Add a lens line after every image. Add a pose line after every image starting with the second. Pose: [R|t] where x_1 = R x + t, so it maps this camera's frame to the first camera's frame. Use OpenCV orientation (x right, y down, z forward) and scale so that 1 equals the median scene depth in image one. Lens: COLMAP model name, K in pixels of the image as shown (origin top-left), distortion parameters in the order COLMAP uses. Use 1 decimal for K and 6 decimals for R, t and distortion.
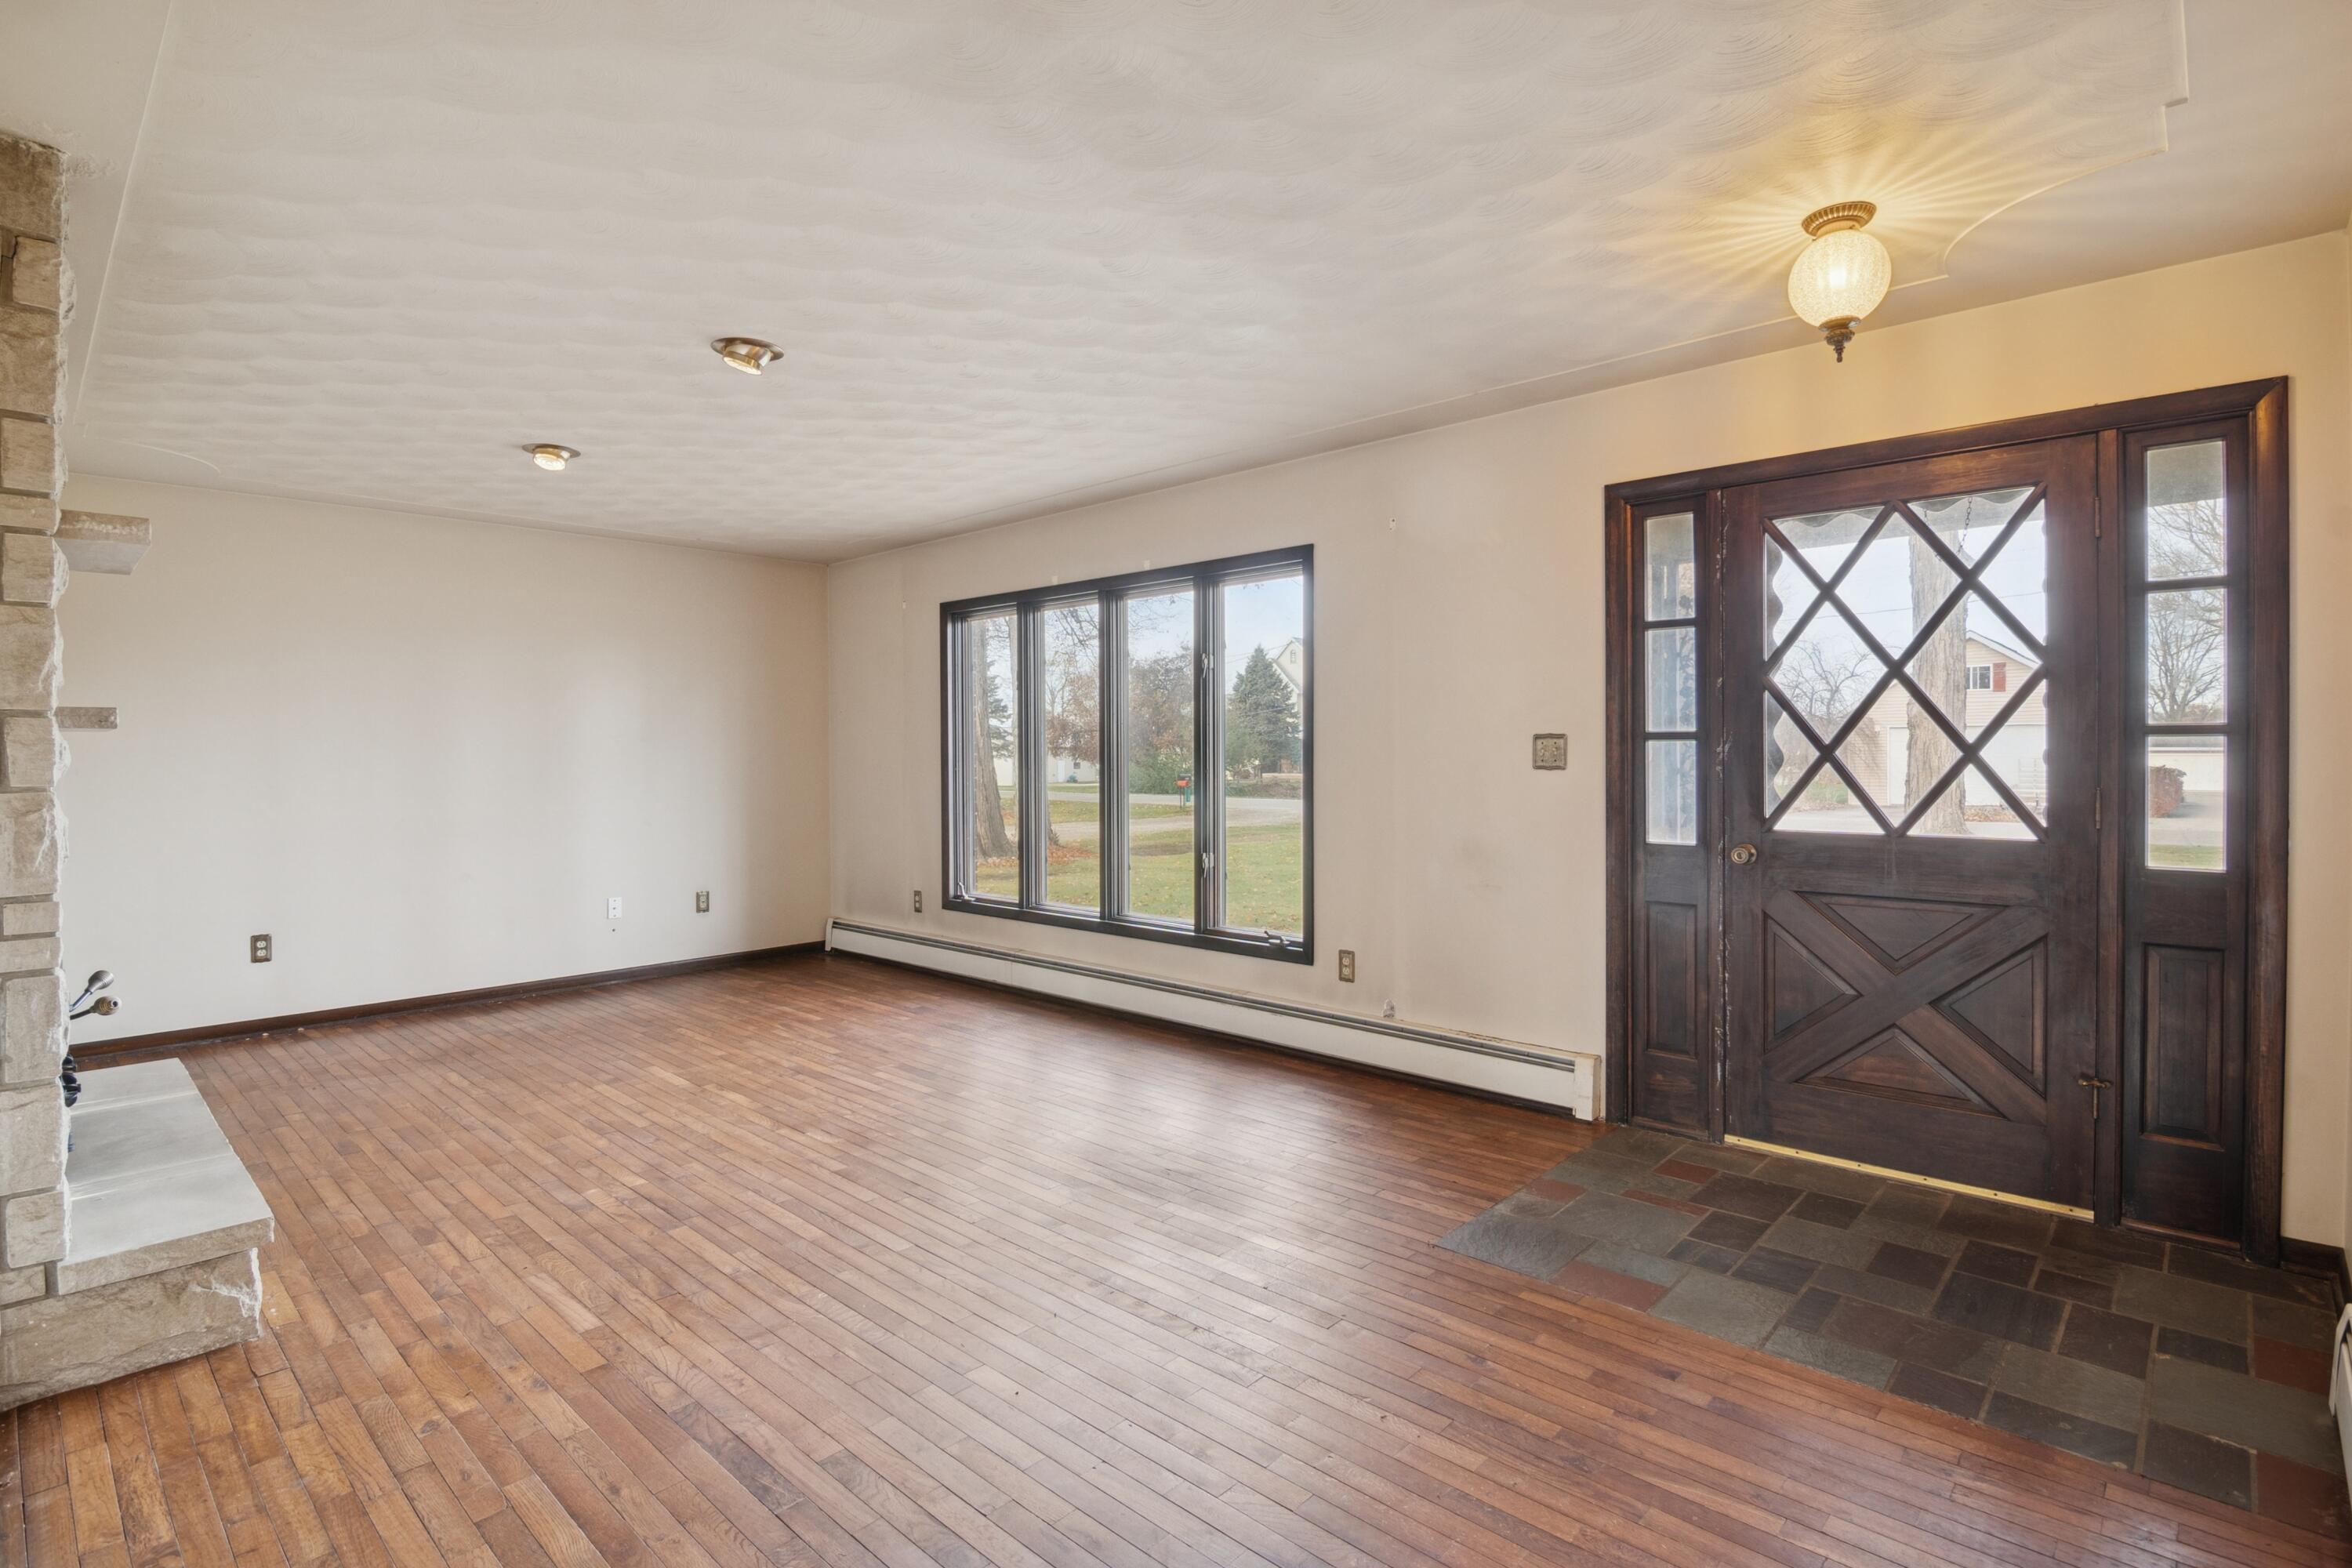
lens RADIAL K [[1137.0, 0, 1173.1], [0, 1137.0, 771.0], [0, 0, 1]] dist [-0.027440, -0.003440]
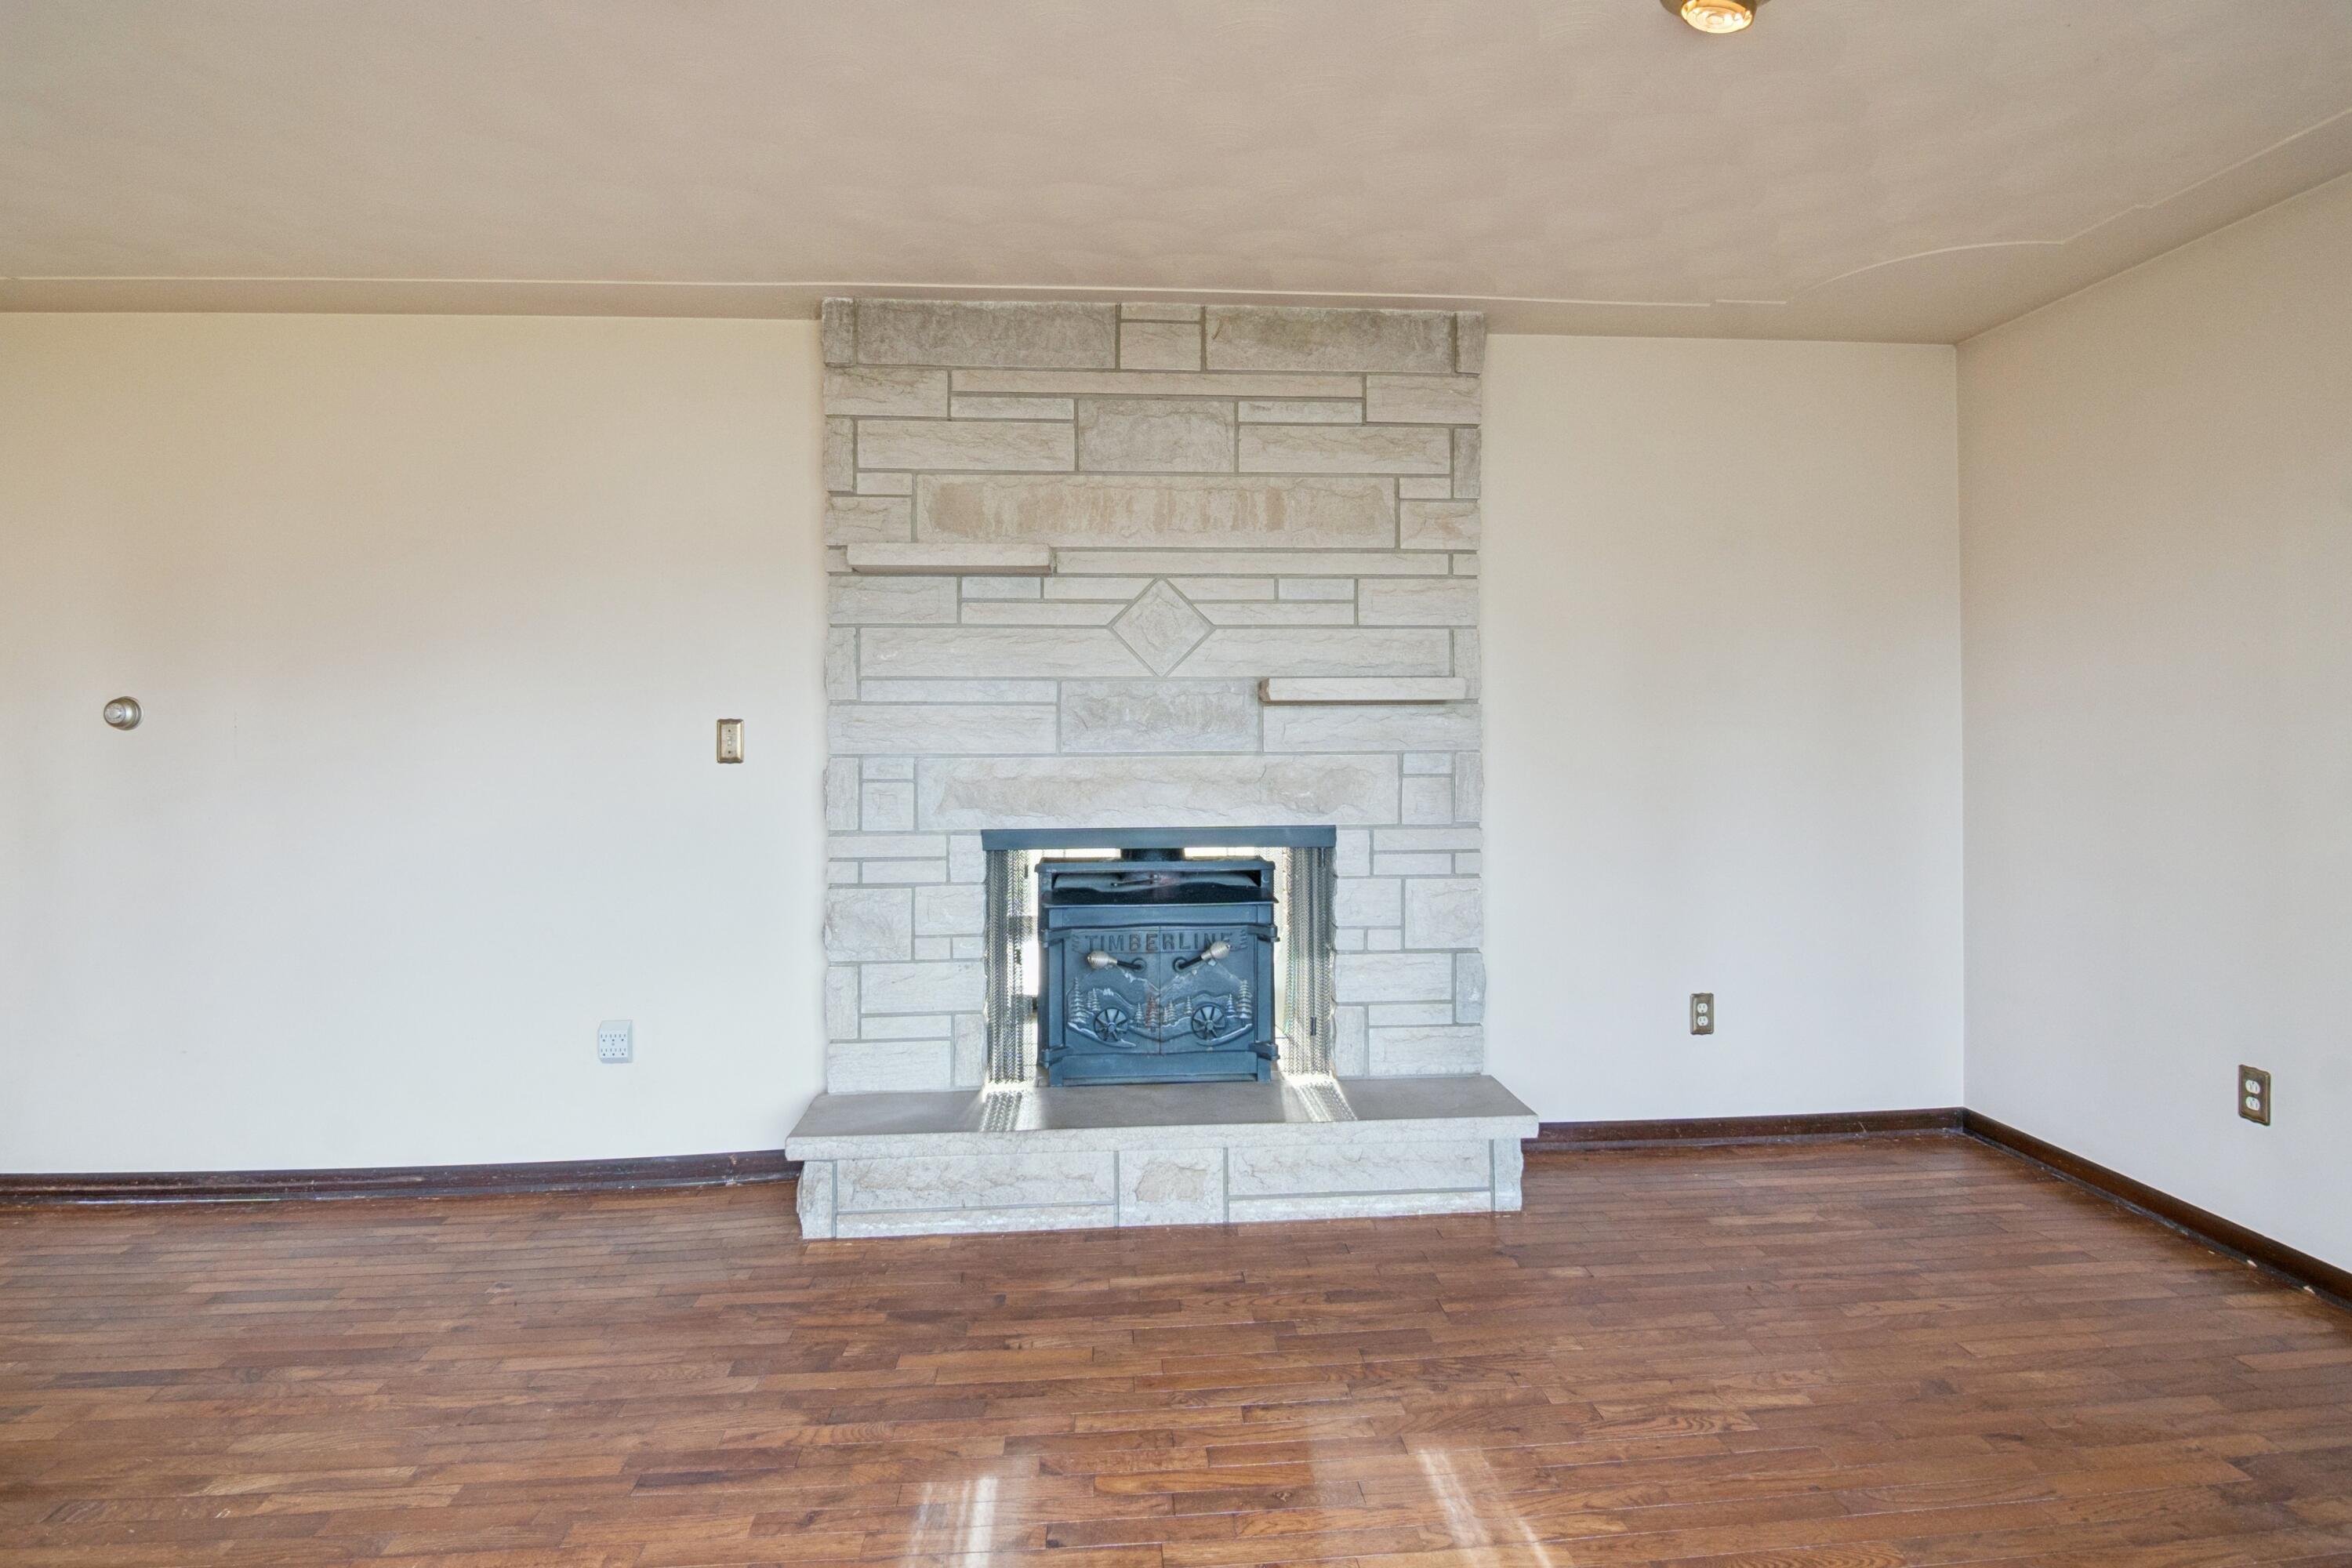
lens RADIAL K [[1137.0, 0, 1179.8], [0, 1137.0, 773.9], [0, 0, 1]] dist [-0.027440, -0.003440]
pose [[-0.674244, 0.011204, -0.738424, -0.137046], [-0.006909, 0.999745, 0.021477, 0.005971], [0.738477, 0.019582, -0.673995, 1.131453]]
